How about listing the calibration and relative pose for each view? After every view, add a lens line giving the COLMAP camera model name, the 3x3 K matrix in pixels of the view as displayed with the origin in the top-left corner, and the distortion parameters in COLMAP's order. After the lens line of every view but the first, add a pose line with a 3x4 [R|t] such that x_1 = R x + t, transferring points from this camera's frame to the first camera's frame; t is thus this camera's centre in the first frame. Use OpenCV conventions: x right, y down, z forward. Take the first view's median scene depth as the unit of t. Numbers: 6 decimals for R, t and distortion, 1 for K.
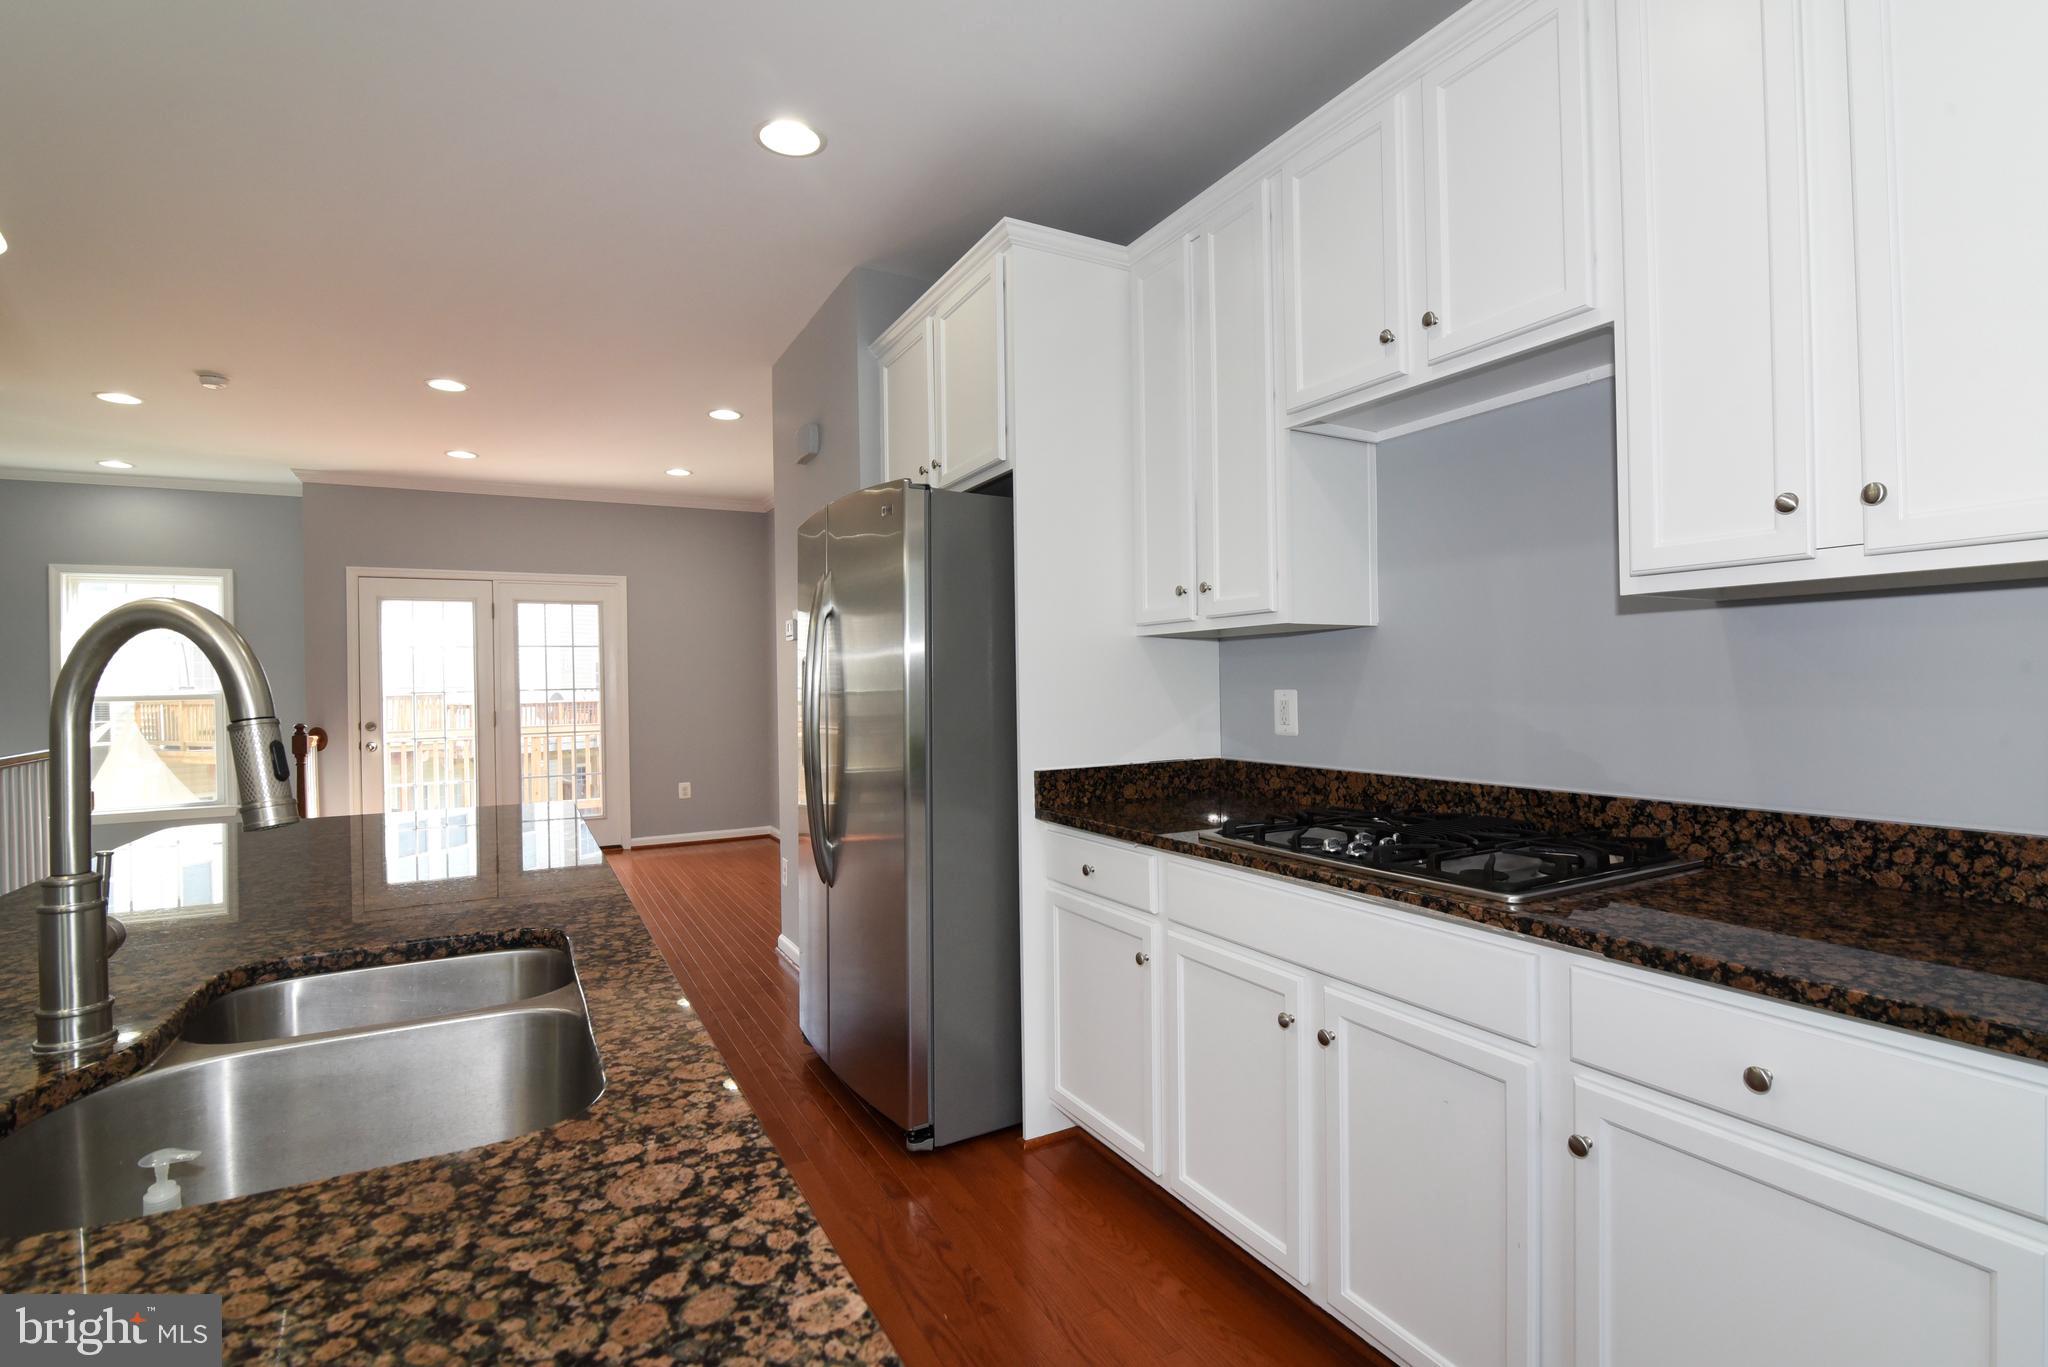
lens RADIAL K [[958.2, 0, 1051.0], [0, 958.2, 680.5], [0, 0, 1]] dist [-0.018660, 0.000798]
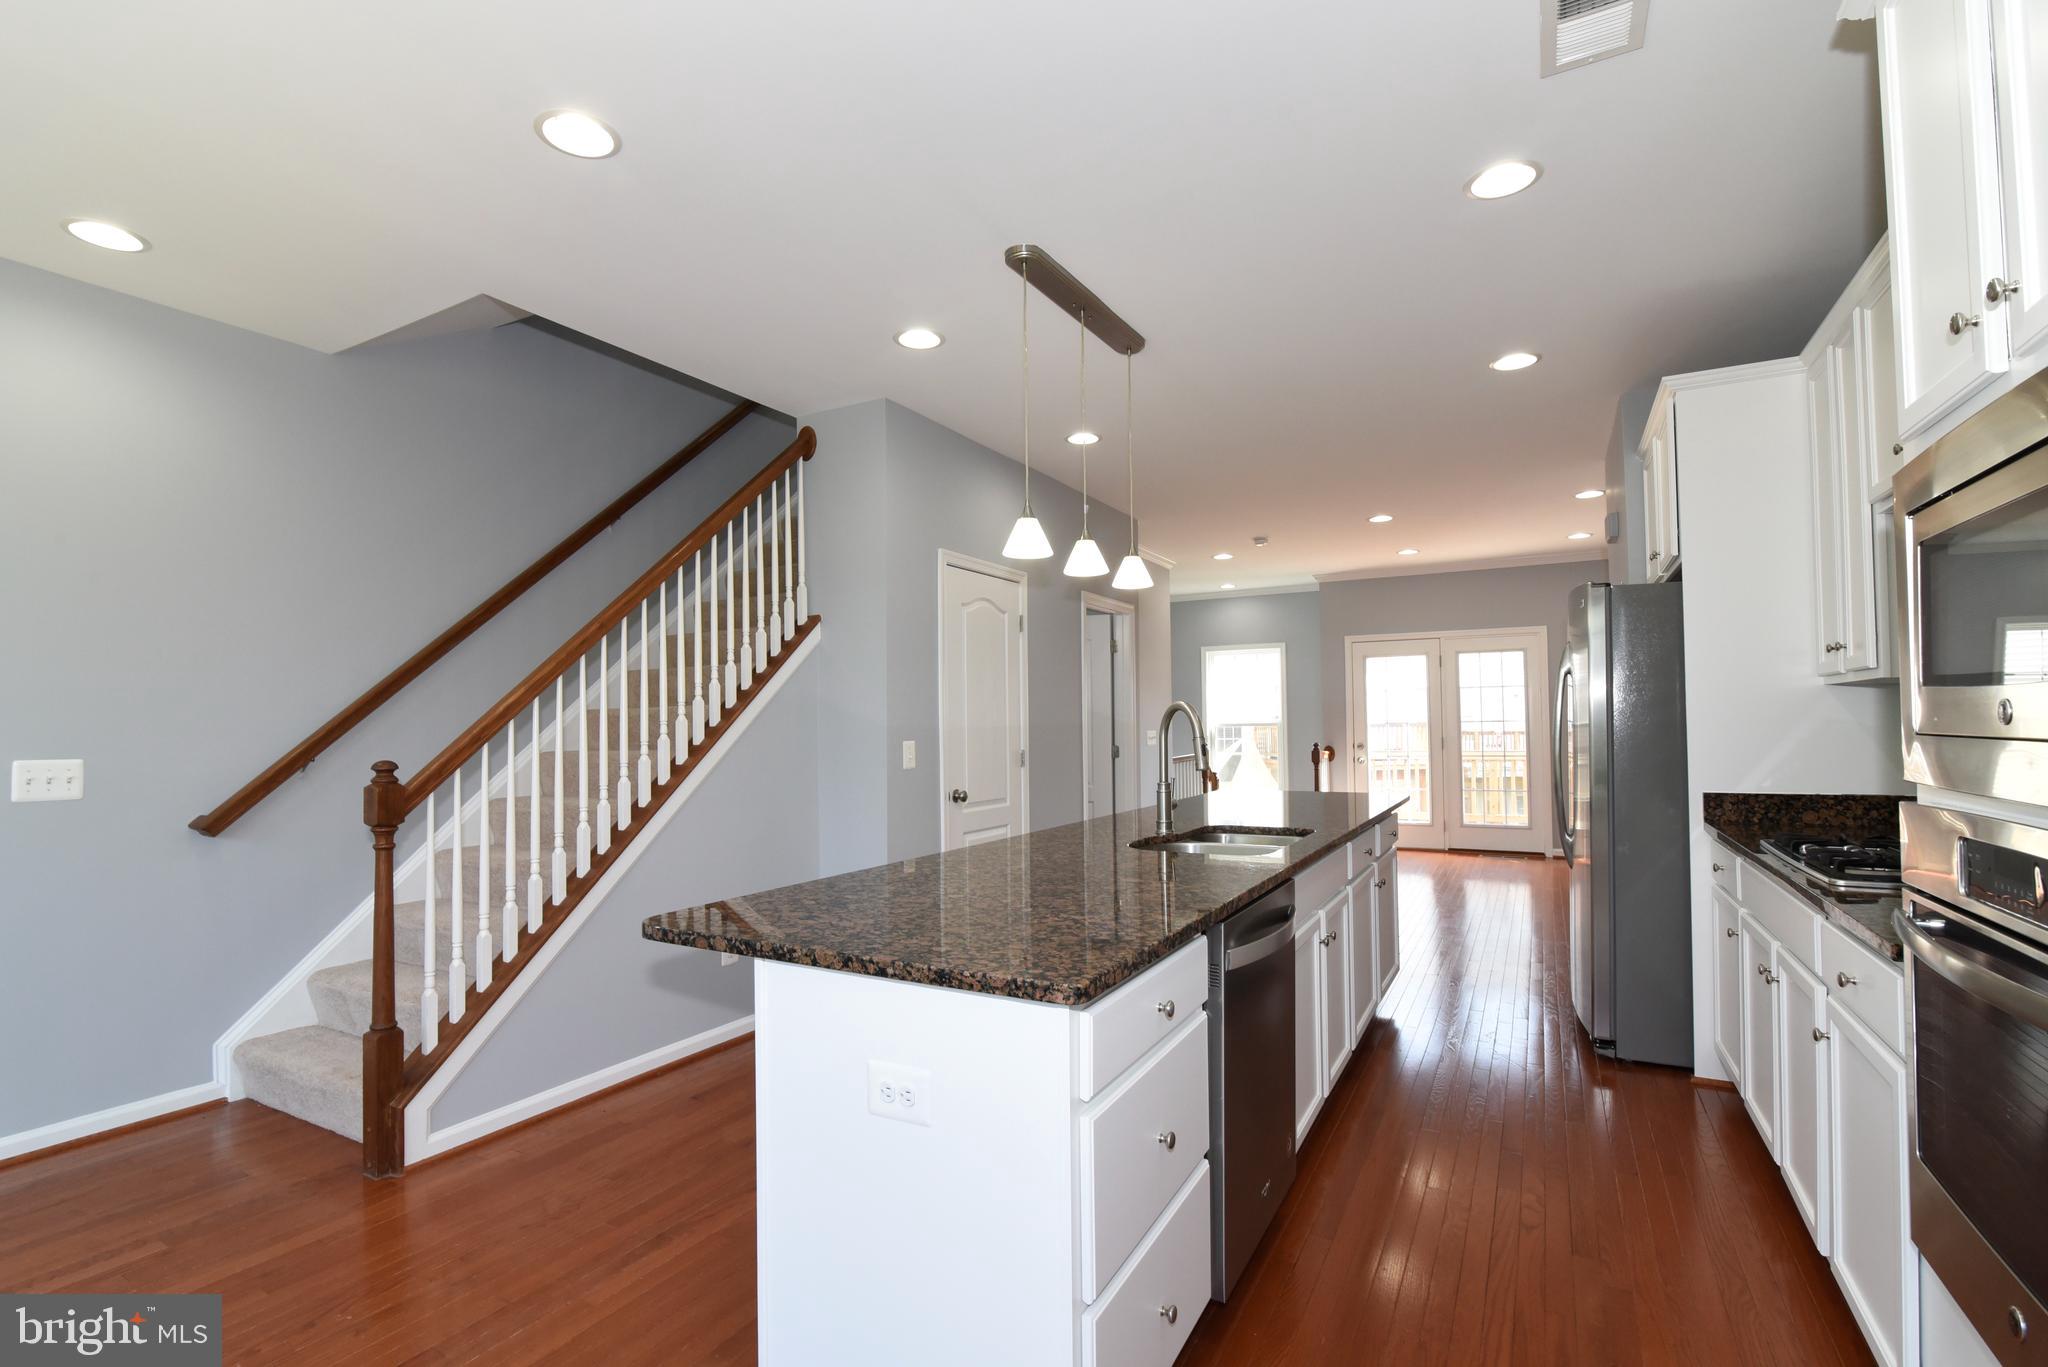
lens RADIAL K [[933.7, 0, 1020.3], [0, 933.7, 697.2], [0, 0, 1]] dist [-0.019794, 0.001556]
pose [[0.516761, -0.013647, -0.856021, 0.534947], [0.003648, 0.999899, -0.013739, -0.019270], [0.856122, 0.003978, 0.516758, -0.403980]]
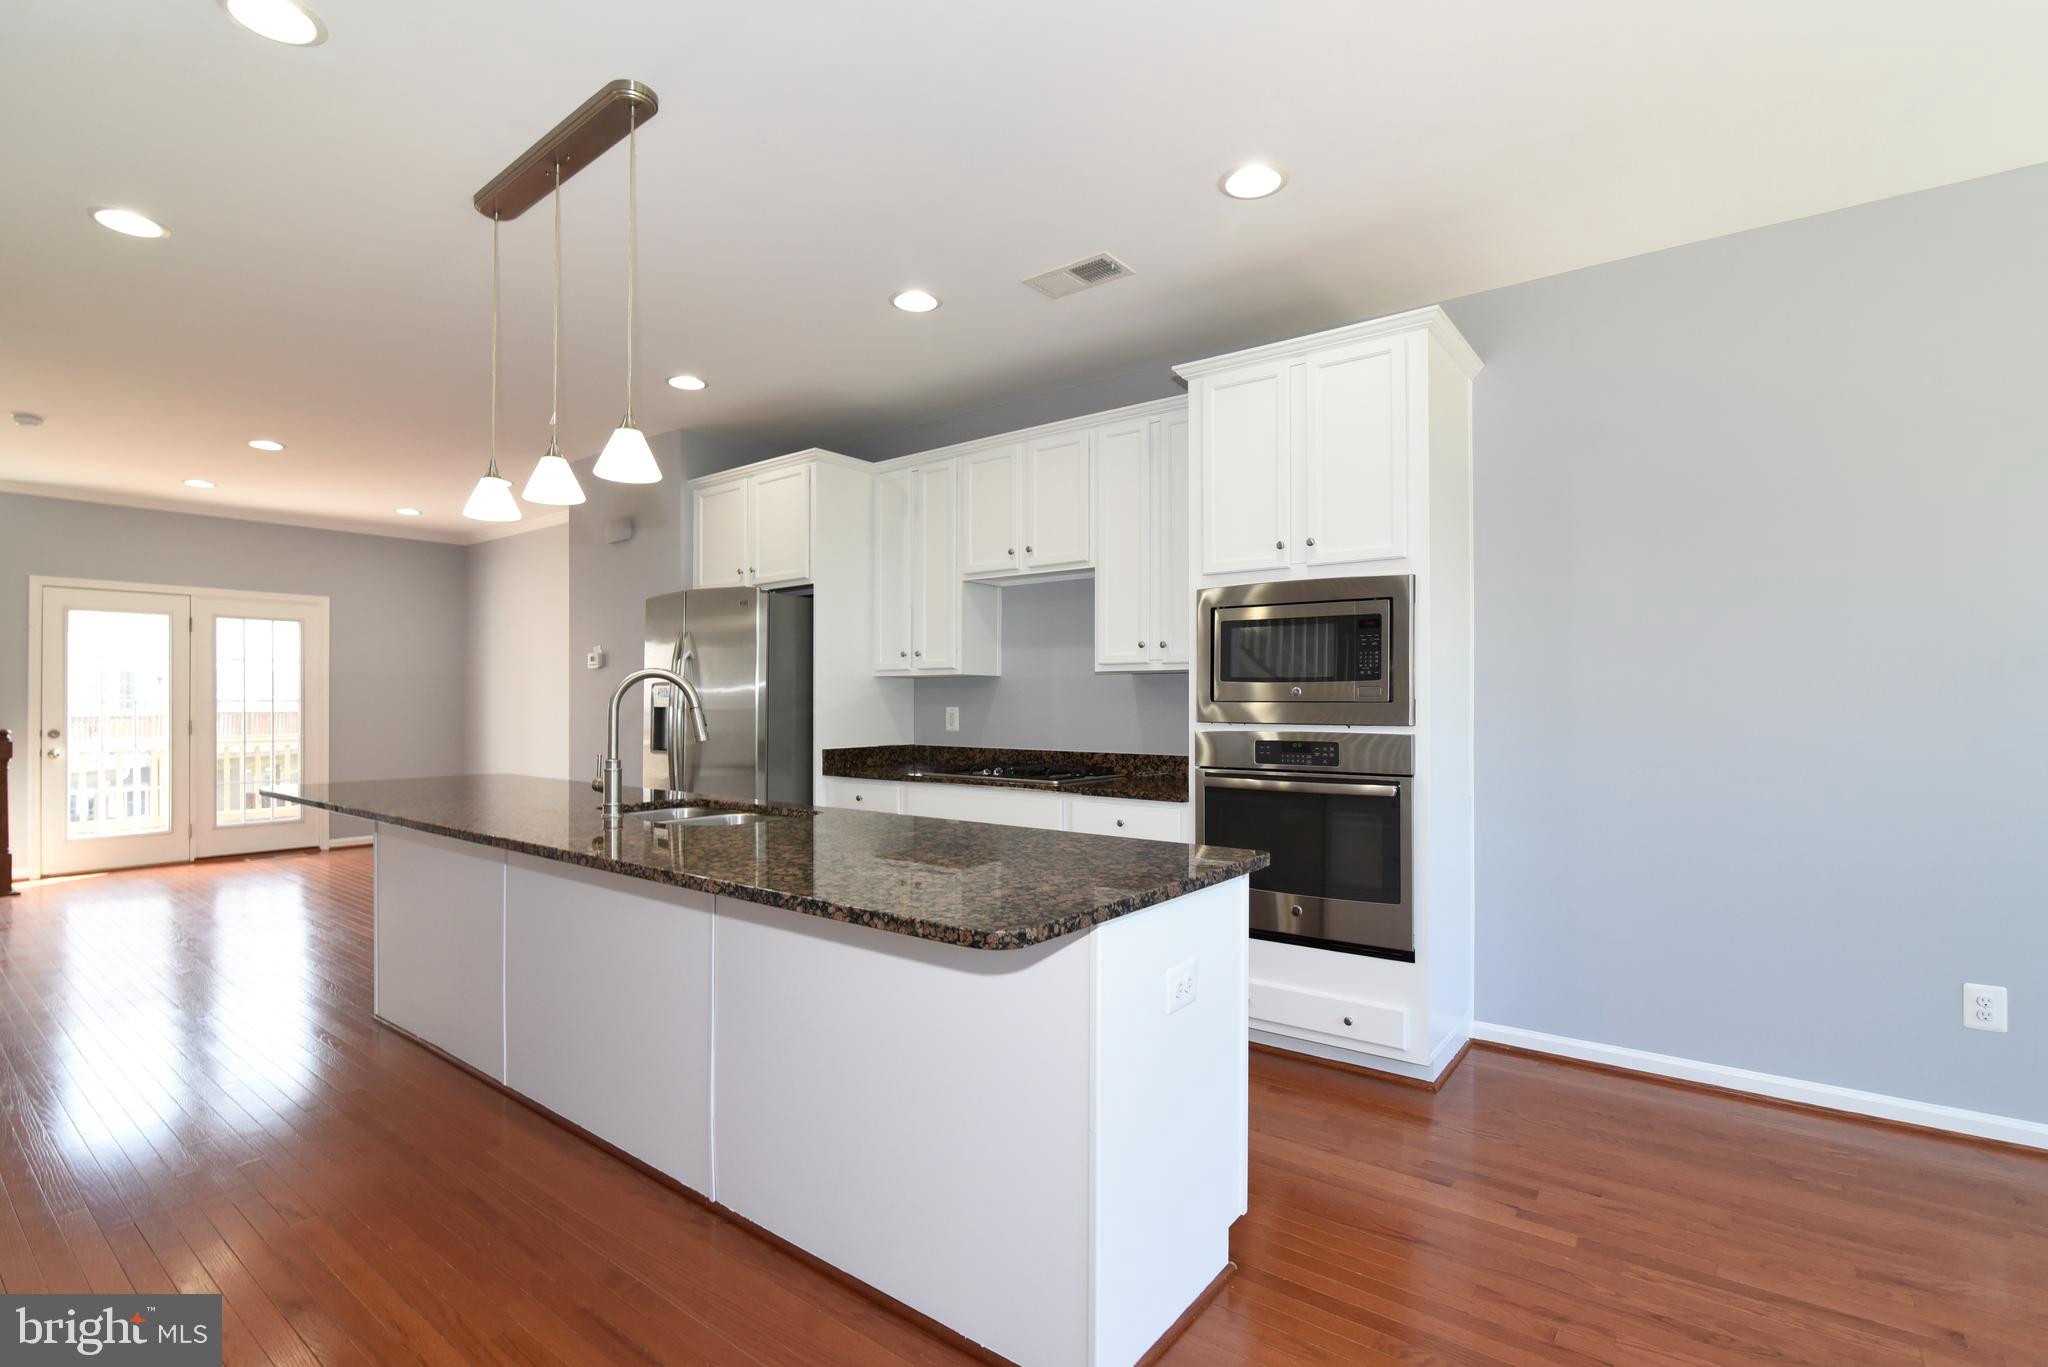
lens RADIAL K [[950.0, 0, 1023.3], [0, 950.0, 699.5], [0, 0, 1]] dist [-0.017844, 0.000460]
pose [[0.923163, 0.017744, 0.383999, -0.335438], [-0.016011, 0.999842, -0.007708, 0.006535], [-0.384075, 0.000967, 0.923301, -0.763226]]
